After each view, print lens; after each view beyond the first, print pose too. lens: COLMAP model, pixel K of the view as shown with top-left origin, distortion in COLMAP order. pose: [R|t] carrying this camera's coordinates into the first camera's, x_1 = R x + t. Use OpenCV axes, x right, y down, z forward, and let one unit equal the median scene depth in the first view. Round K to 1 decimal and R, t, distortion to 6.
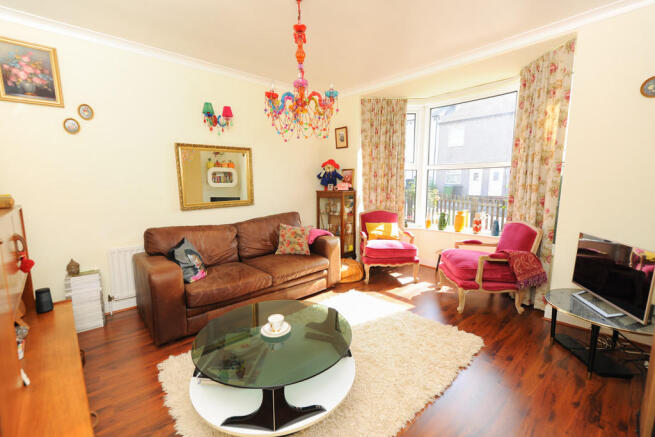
lens RADIAL K [[275.7, 0, 325.8], [0, 275.7, 221.8], [0, 0, 1]] dist [0.001917, 0.000205]
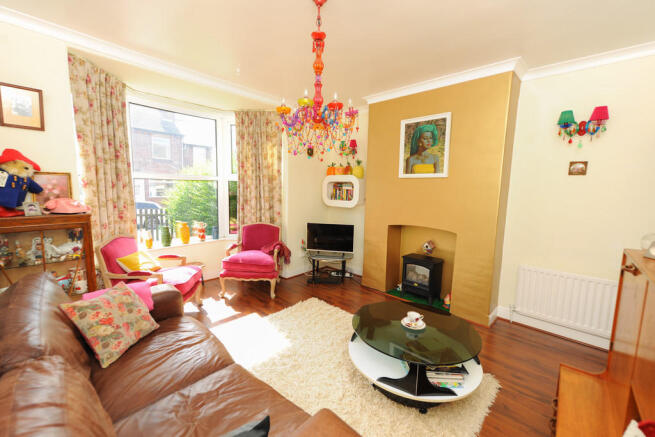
lens RADIAL K [[275.7, 0, 325.8], [0, 275.7, 221.8], [0, 0, 1]] dist [0.001917, 0.000205]
pose [[-0.070731, -0.120980, 0.990132, -0.621711], [0.119126, 0.984489, 0.128801, -0.127646], [-0.990357, 0.127060, -0.055222, 0.645661]]
